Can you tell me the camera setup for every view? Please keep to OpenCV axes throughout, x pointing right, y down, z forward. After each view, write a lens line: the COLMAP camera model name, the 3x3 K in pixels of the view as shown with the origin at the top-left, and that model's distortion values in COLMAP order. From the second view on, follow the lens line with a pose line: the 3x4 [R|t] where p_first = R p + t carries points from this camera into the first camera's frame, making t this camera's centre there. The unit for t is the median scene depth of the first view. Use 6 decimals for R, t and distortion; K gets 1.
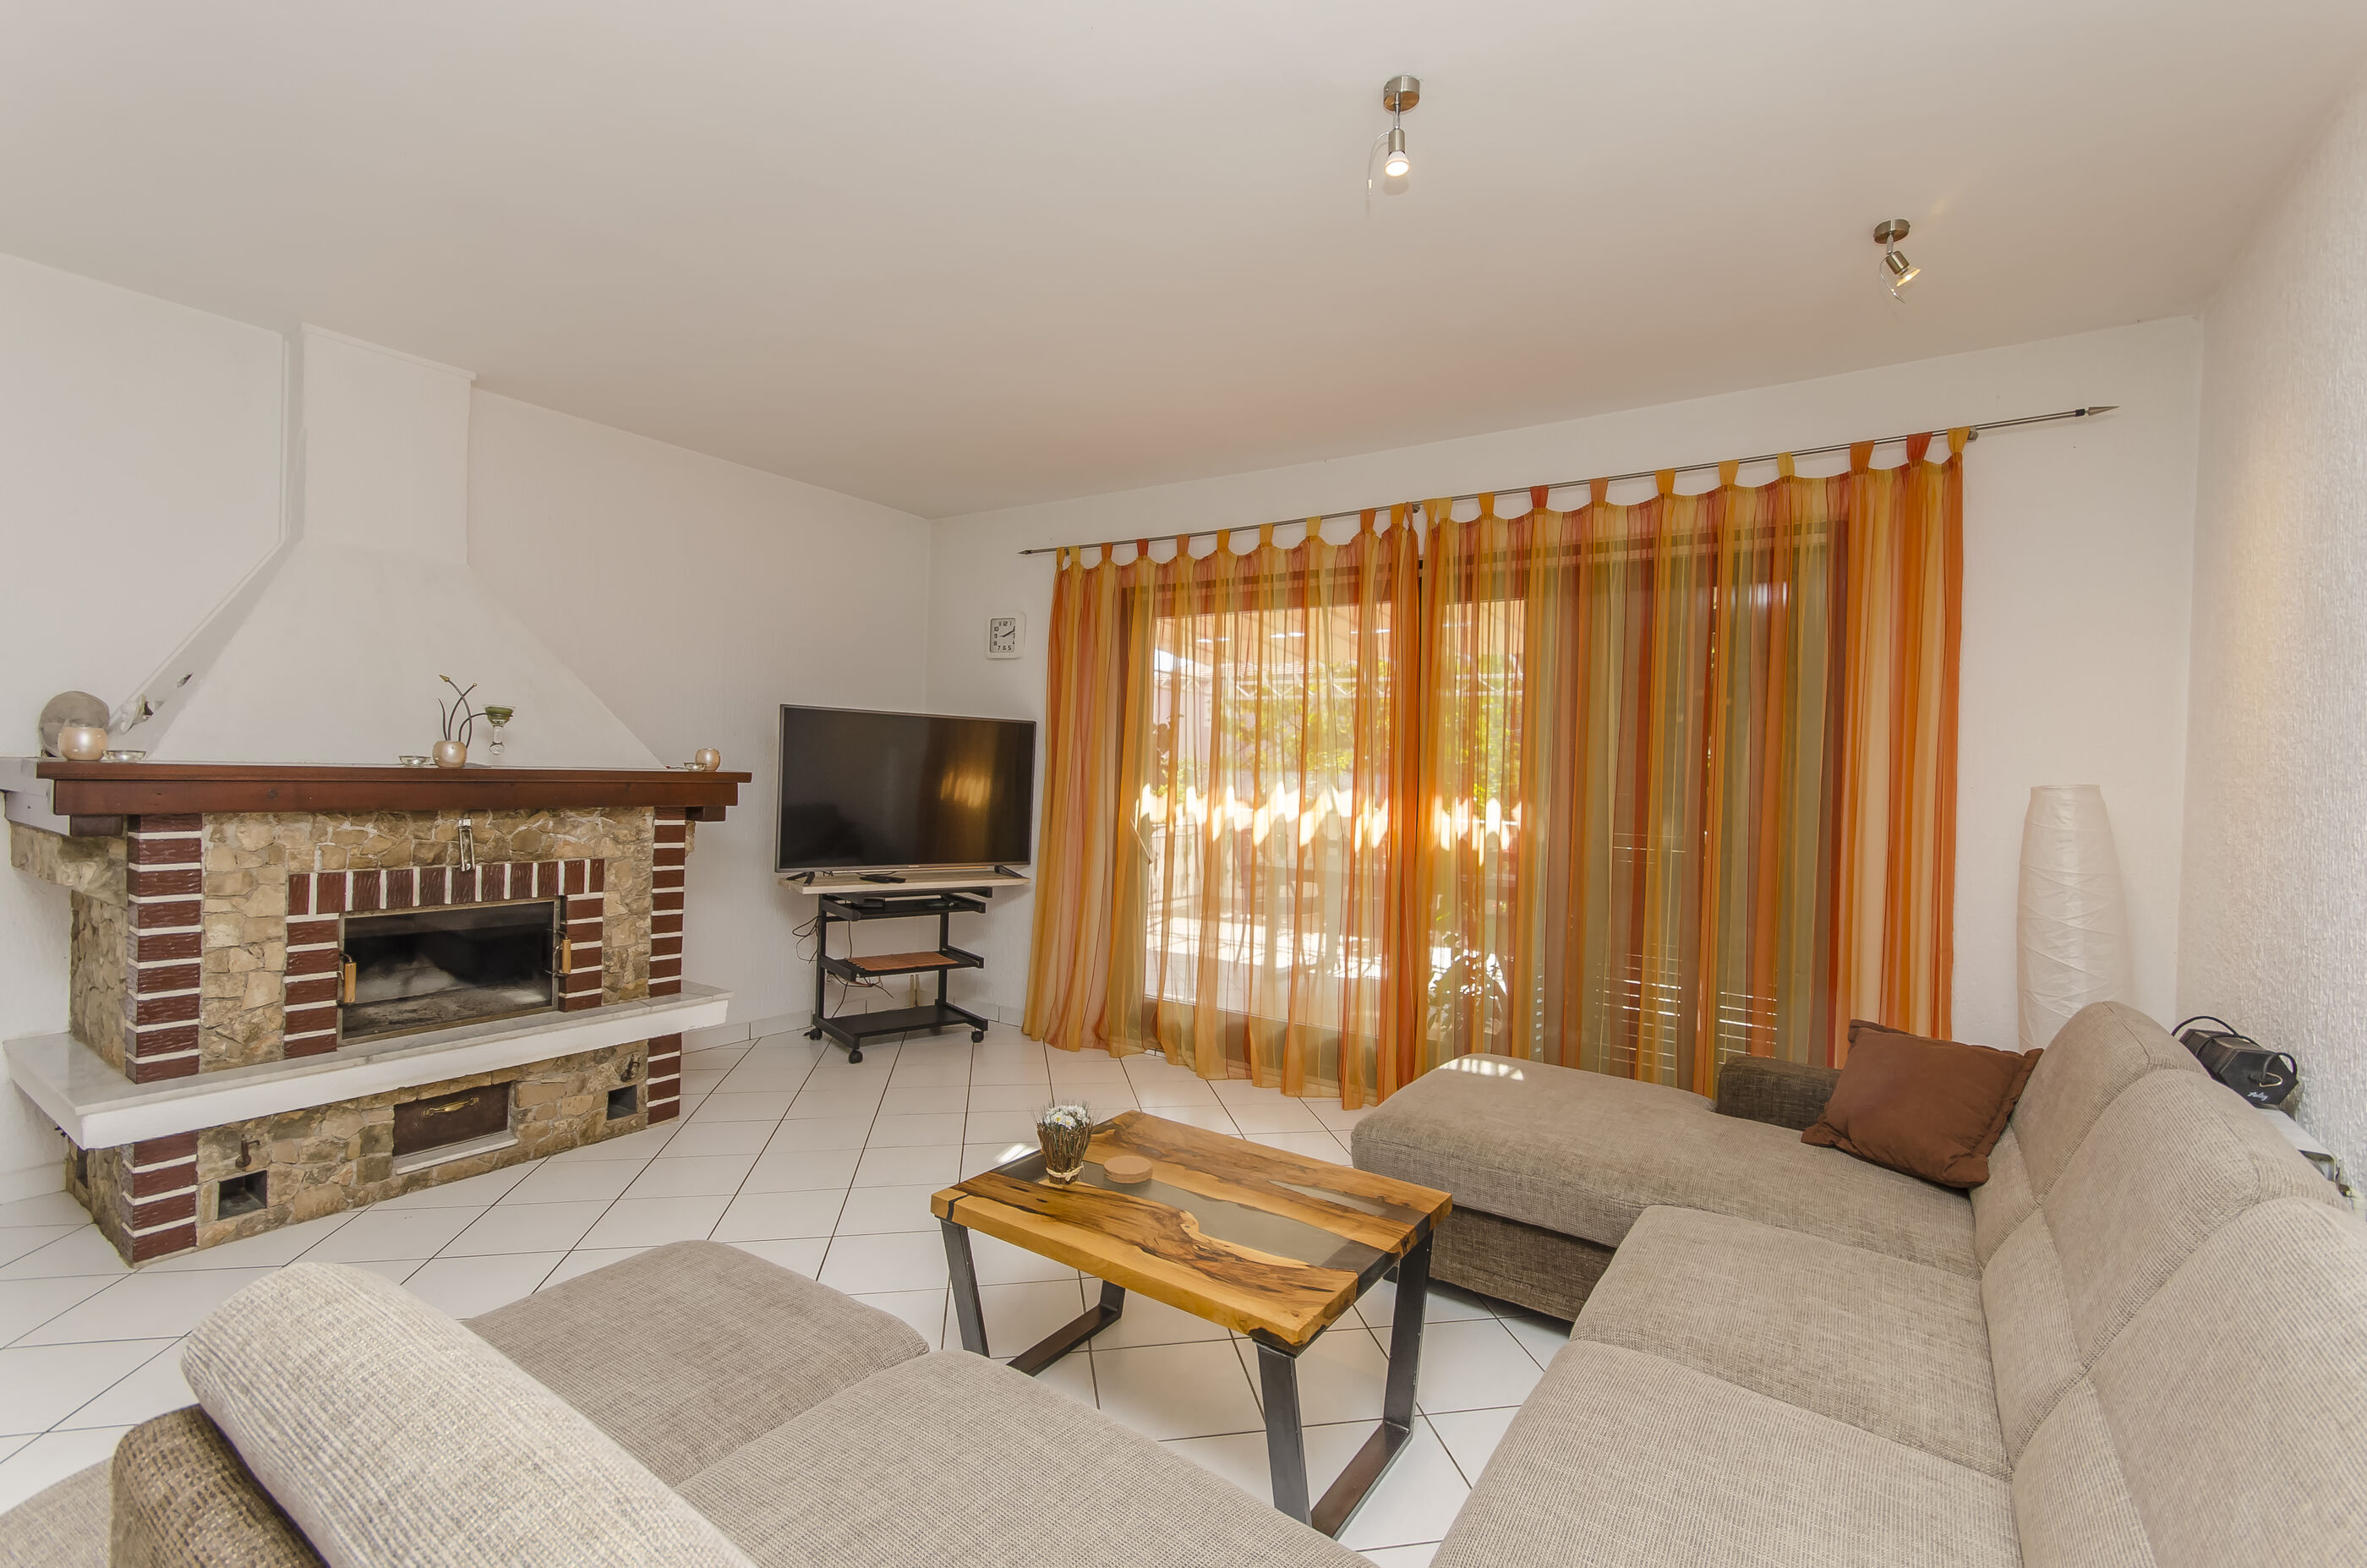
lens RADIAL K [[1043.9, 0, 1198.7], [0, 1043.9, 787.6], [0, 0, 1]] dist [0.015318, -0.003911]
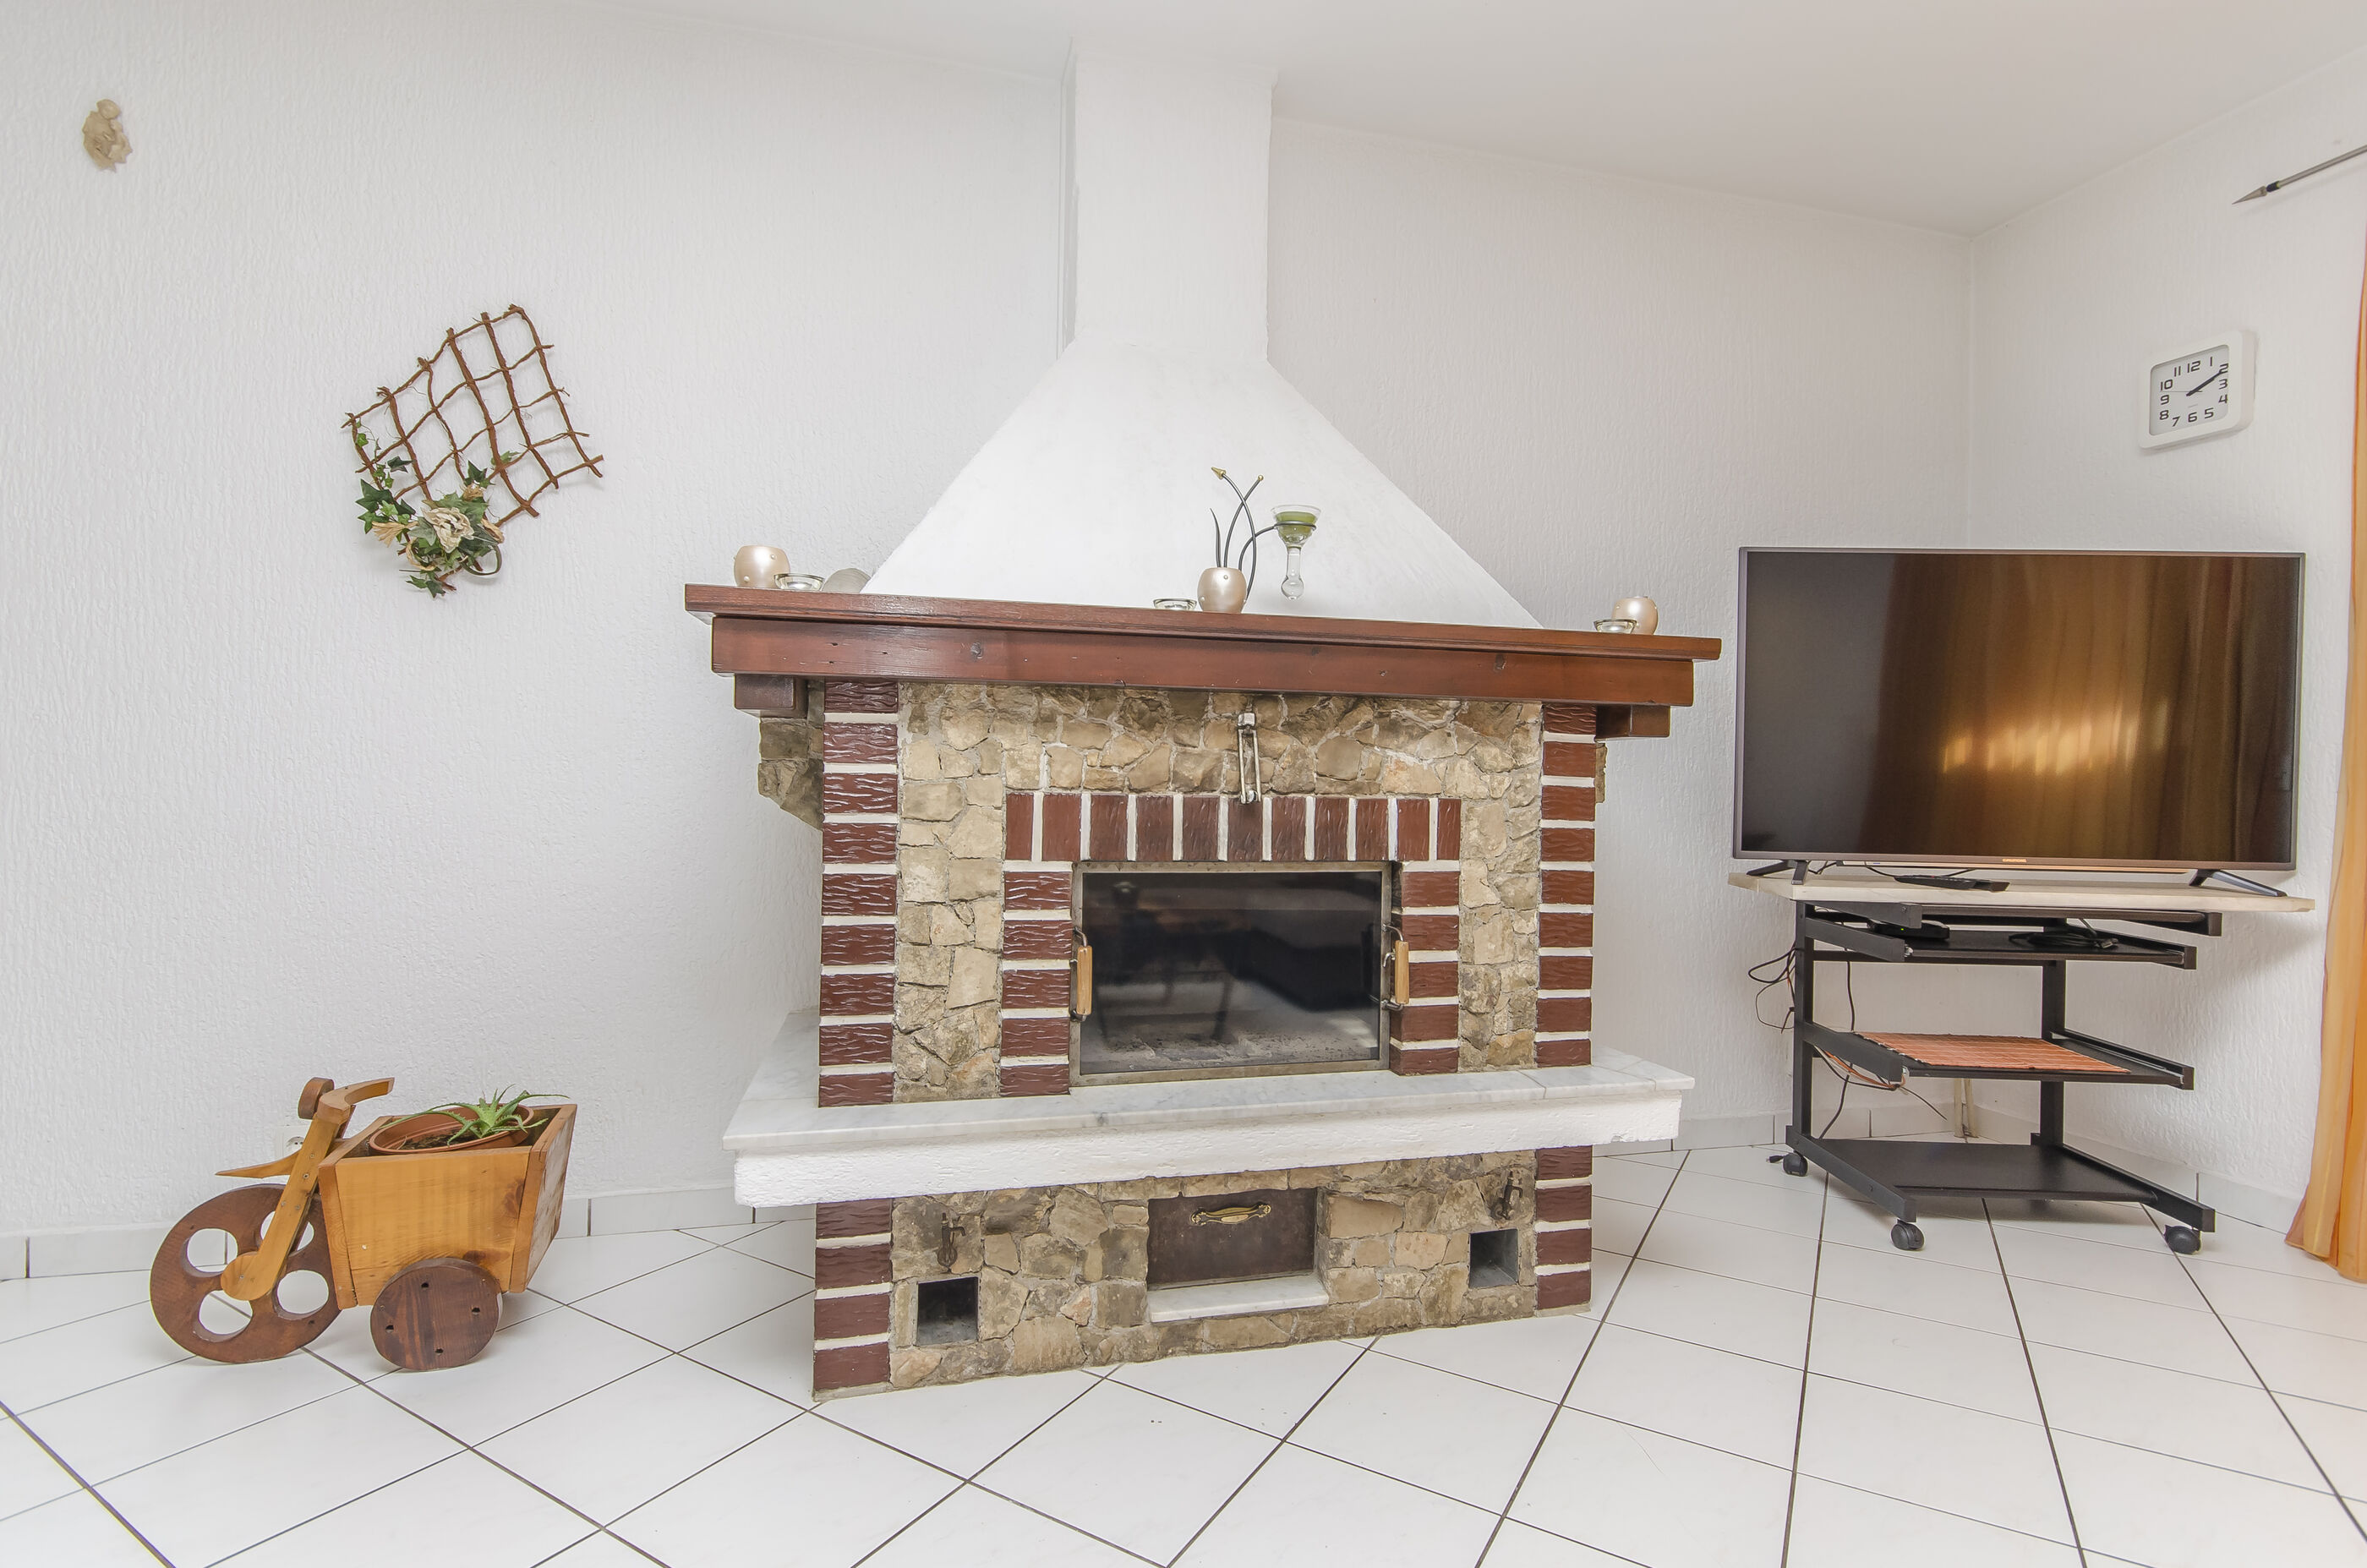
lens RADIAL K [[1123.2, 0, 1187.2], [0, 1123.2, 778.6], [0, 0, 1]] dist [0.000742, -0.000418]
pose [[0.746757, -0.025725, -0.664599, -0.307137], [-0.003138, 0.999104, -0.042199, 0.088222], [0.665089, 0.033598, 0.746008, 0.506926]]
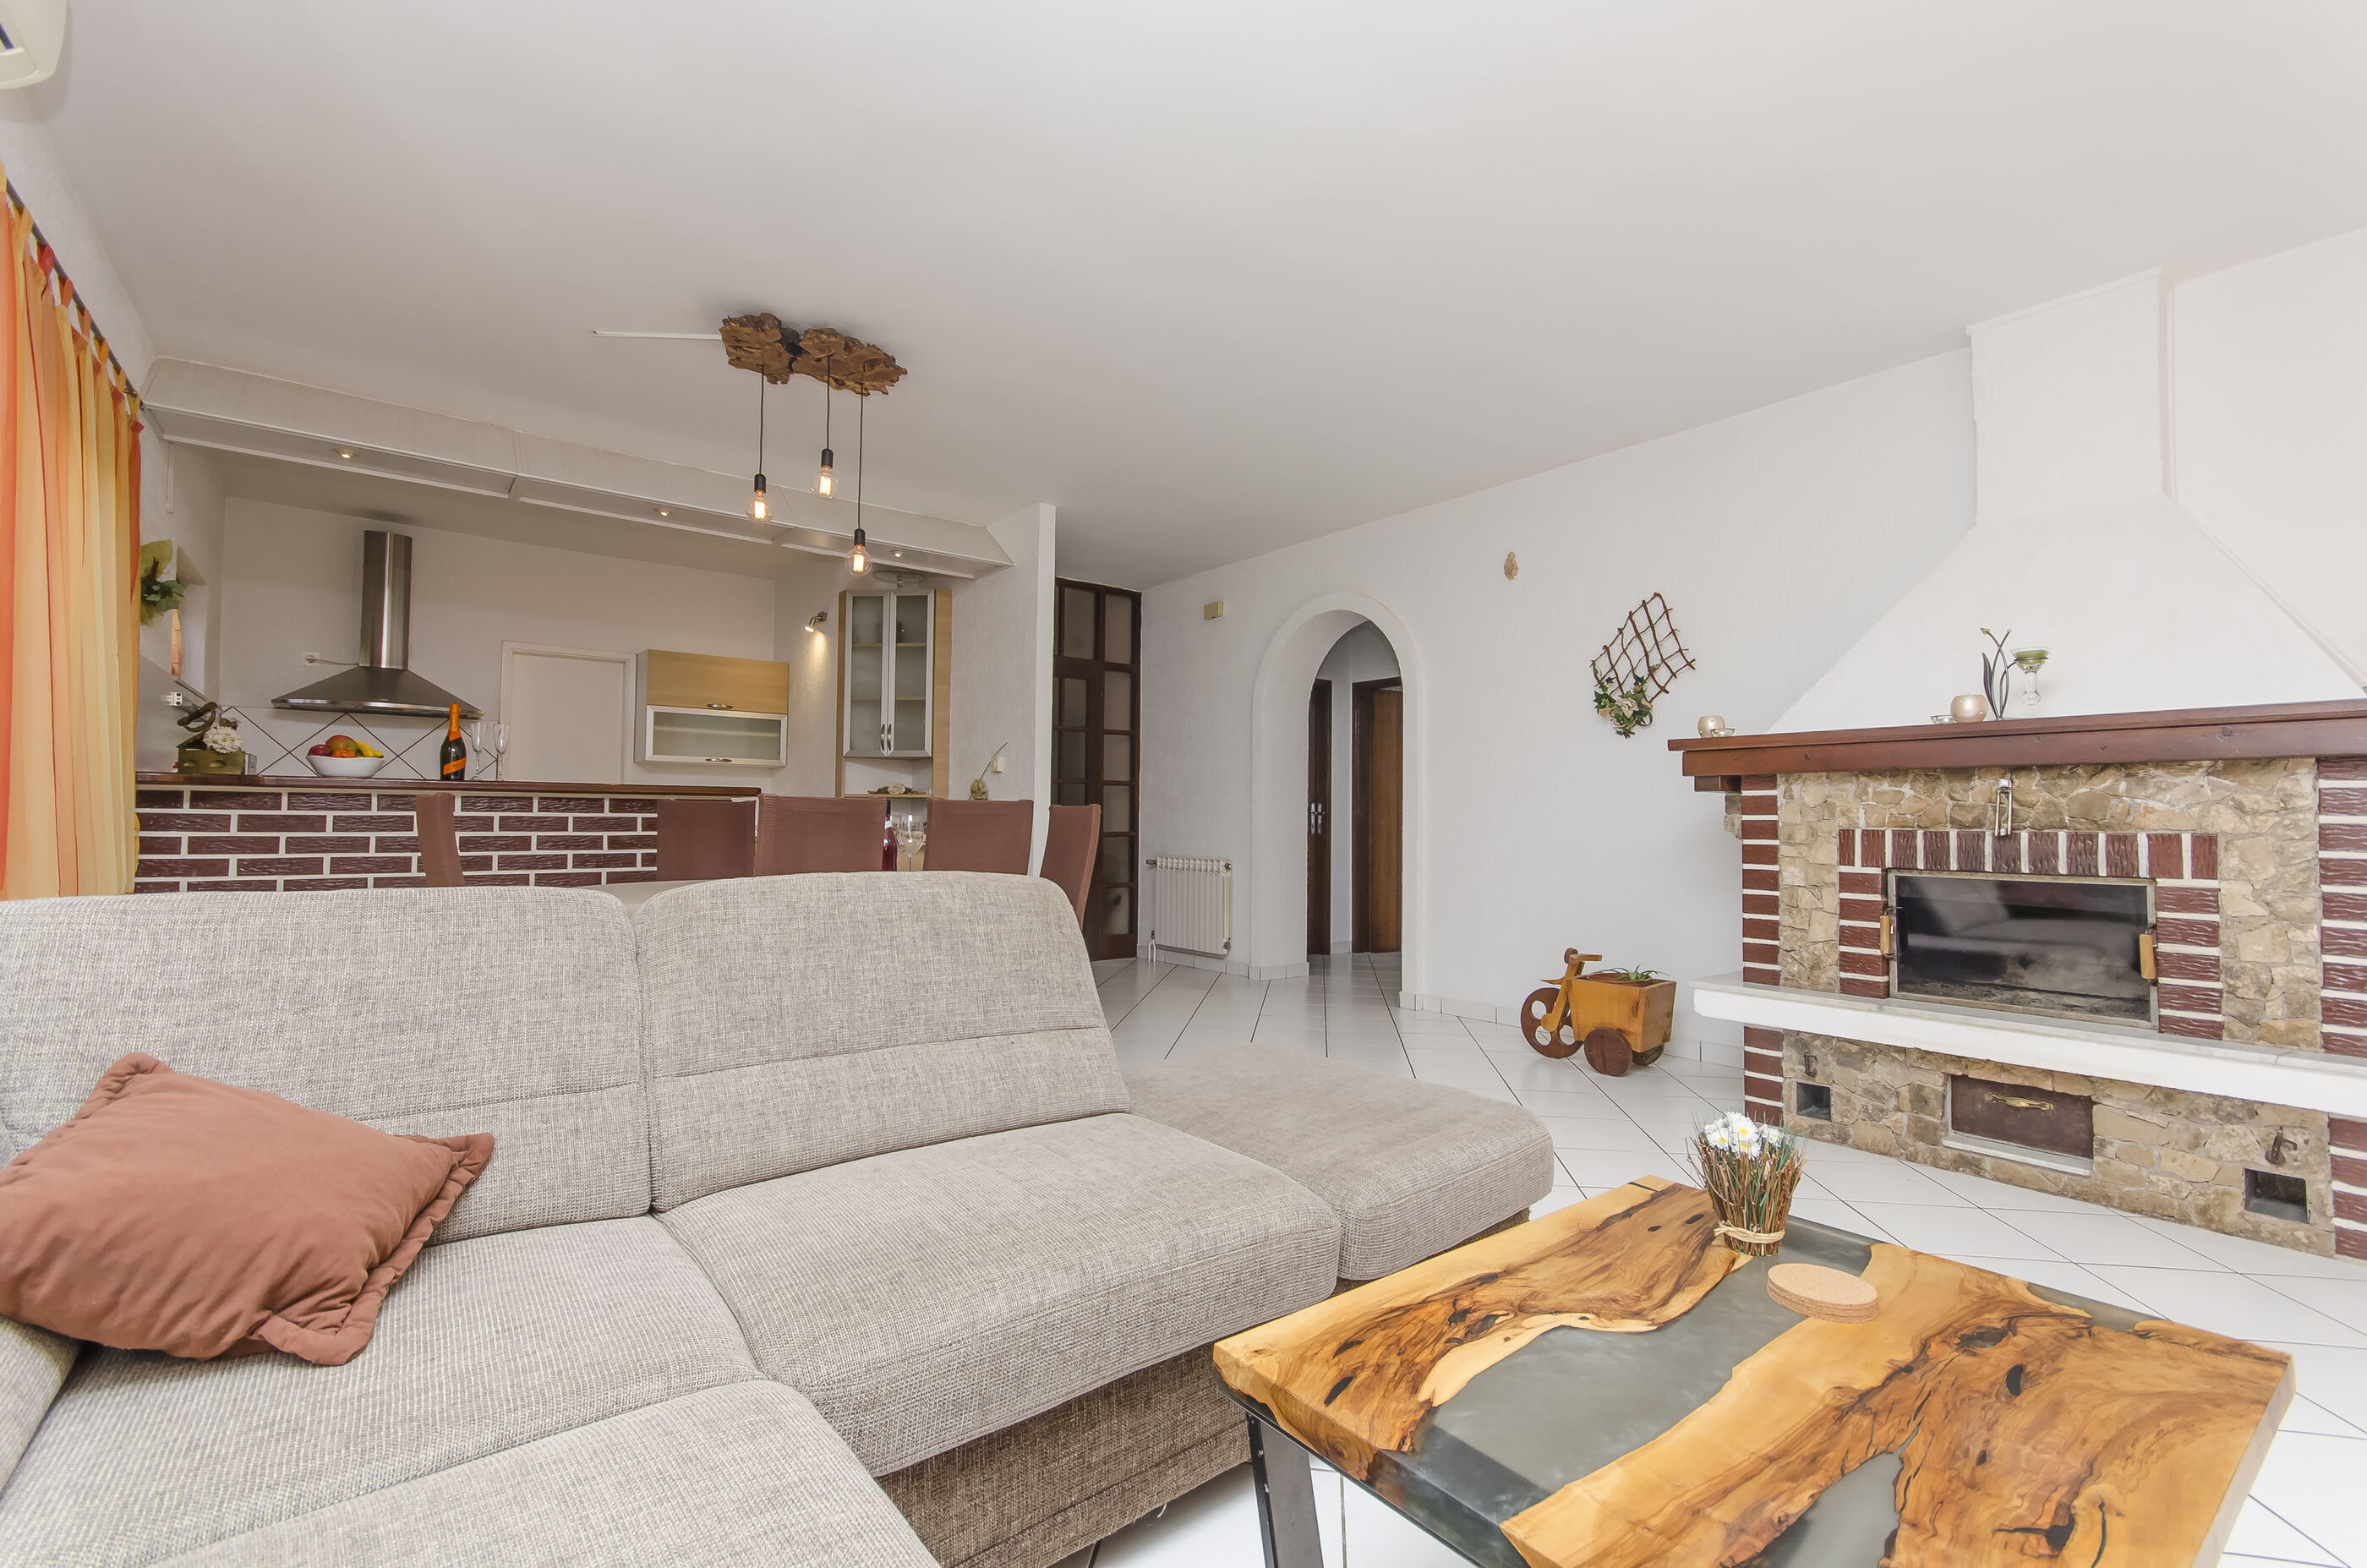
lens RADIAL K [[1043.9, 0, 1186.4], [0, 1043.9, 804.8], [0, 0, 1]] dist [0.015318, -0.003911]
pose [[-0.307326, -0.045631, -0.950510, 0.367379], [-0.033517, 0.998749, -0.037110, 0.105507], [0.951014, 0.020453, -0.308471, 0.588555]]
